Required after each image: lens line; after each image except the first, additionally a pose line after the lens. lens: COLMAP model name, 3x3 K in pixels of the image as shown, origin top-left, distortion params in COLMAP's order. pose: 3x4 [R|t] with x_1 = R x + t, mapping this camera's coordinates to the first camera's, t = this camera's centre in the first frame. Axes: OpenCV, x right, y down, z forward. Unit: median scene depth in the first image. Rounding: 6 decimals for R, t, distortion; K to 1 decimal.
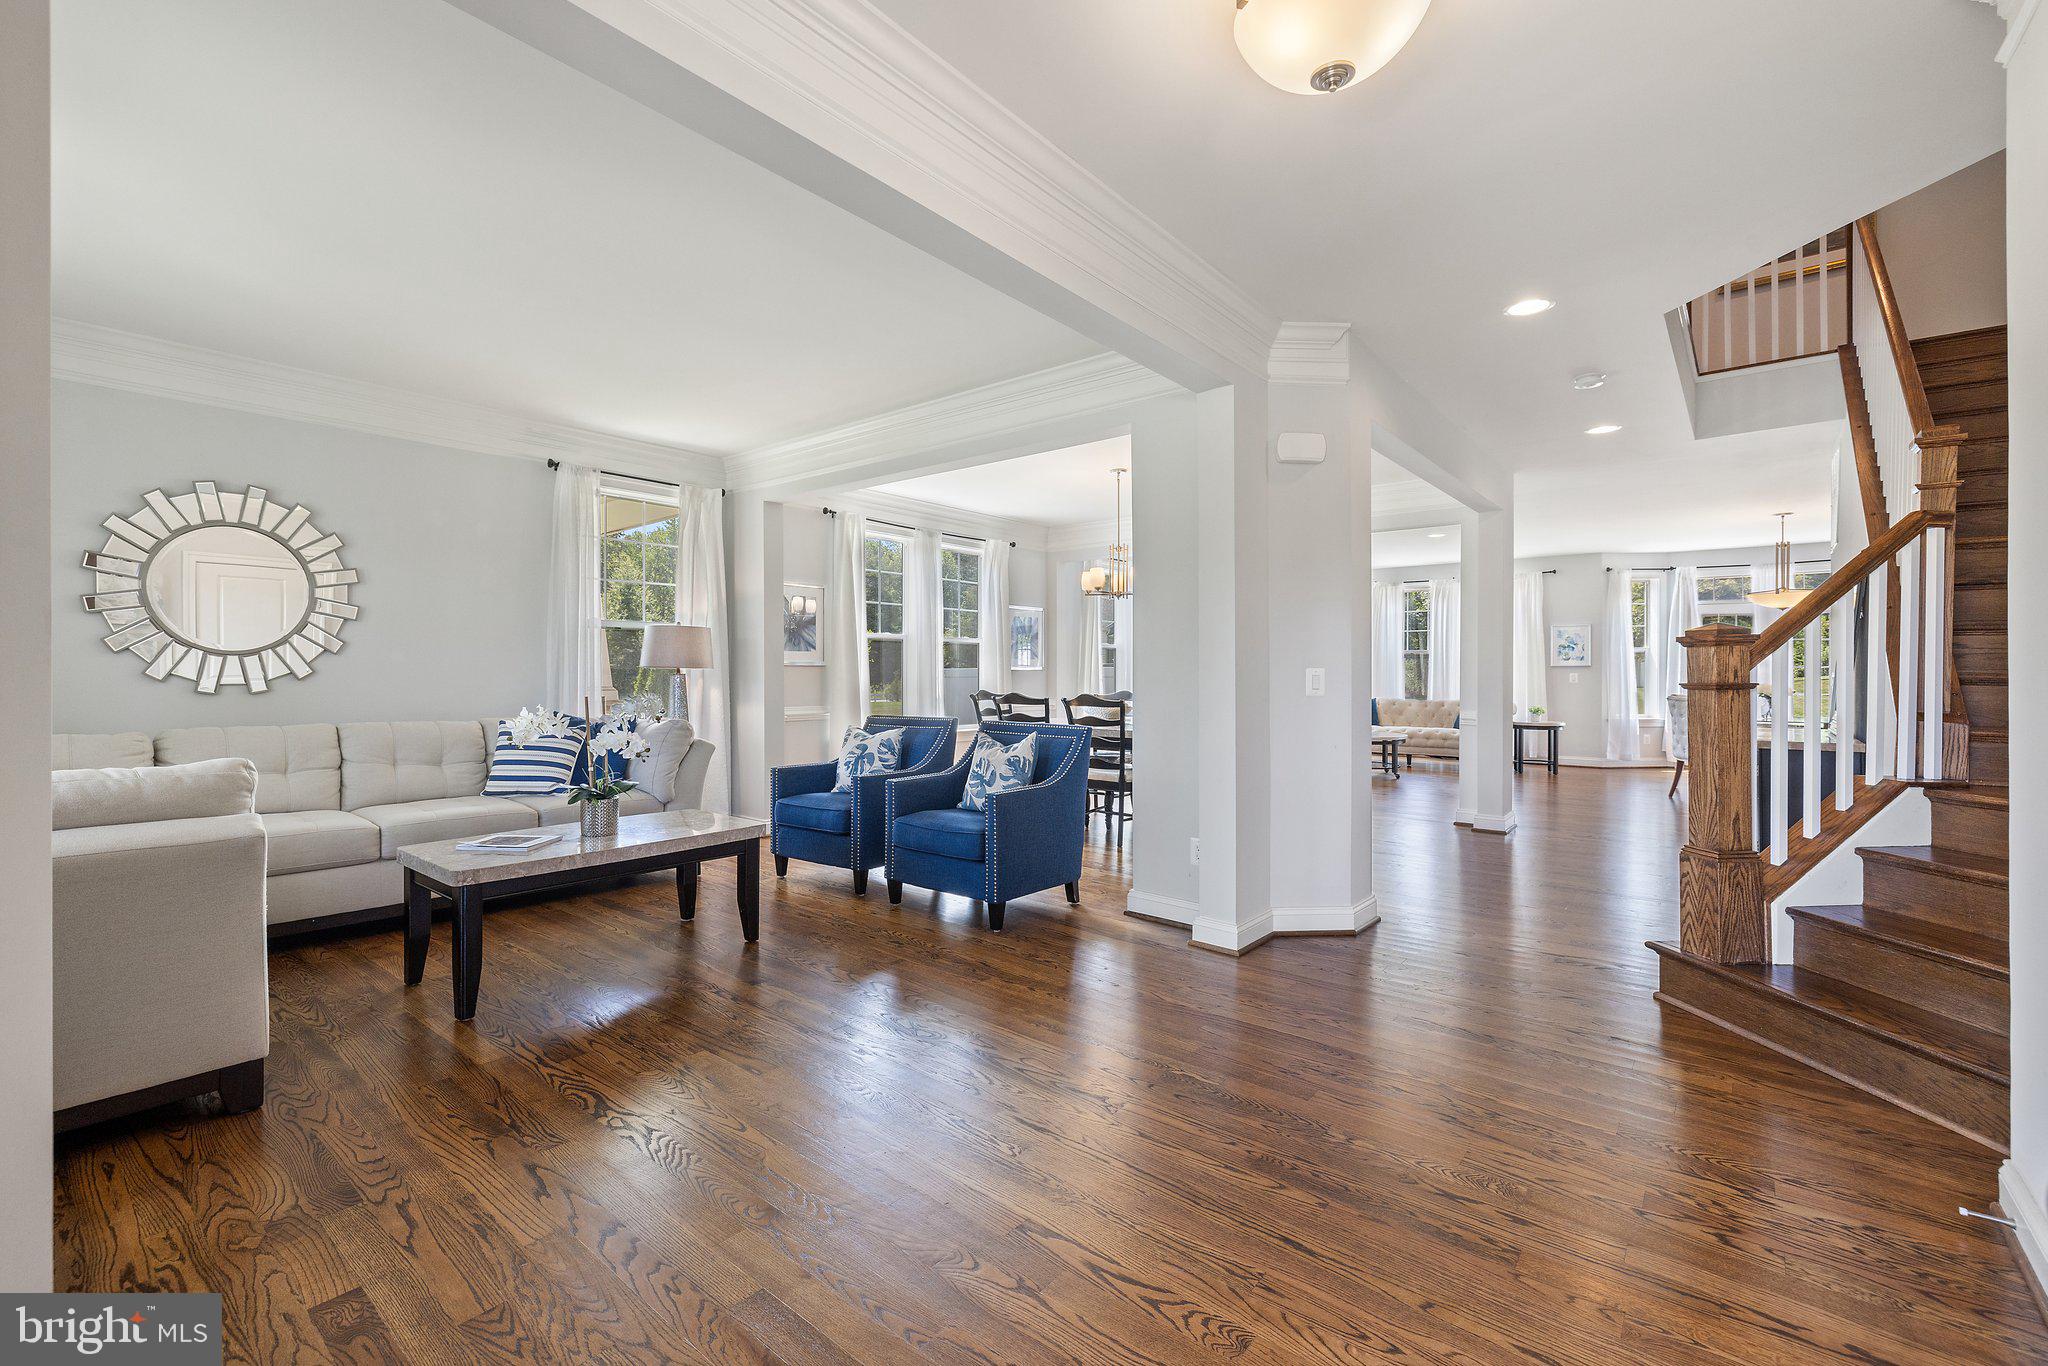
lens RADIAL K [[867.7, 0, 997.0], [0, 867.7, 664.6], [0, 0, 1]] dist [0.003462, 0.000303]
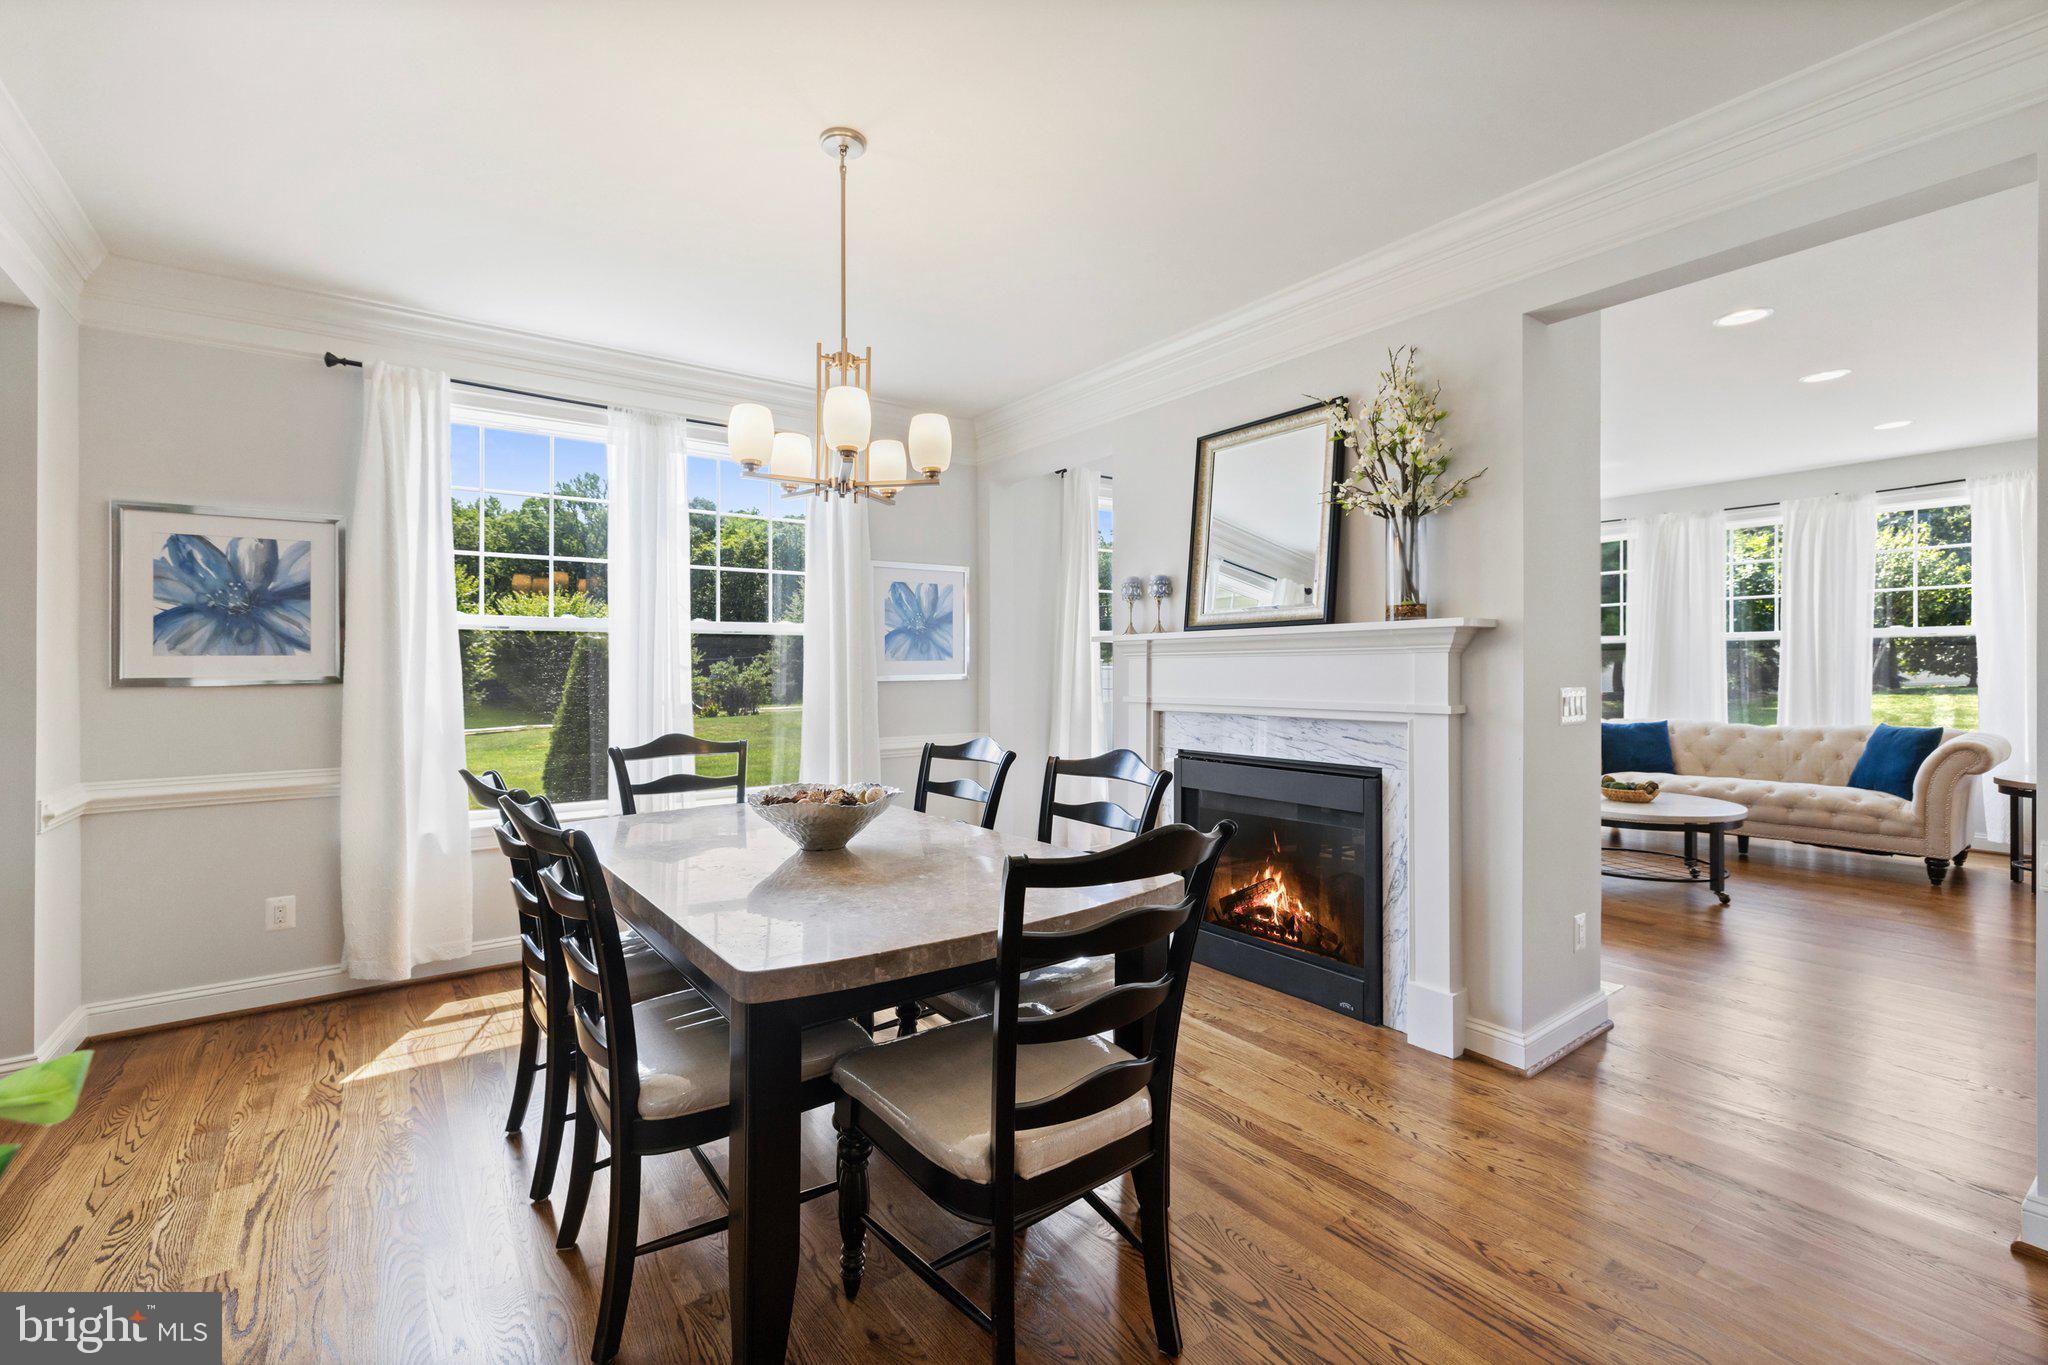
lens RADIAL K [[867.7, 0, 997.0], [0, 867.7, 664.1], [0, 0, 1]] dist [0.003462, 0.000303]
pose [[0.970555, -0.012674, -0.240546, 0.198601], [0.013366, 0.999910, 0.001245, -0.004289], [0.240509, -0.004424, 0.970637, 0.458300]]
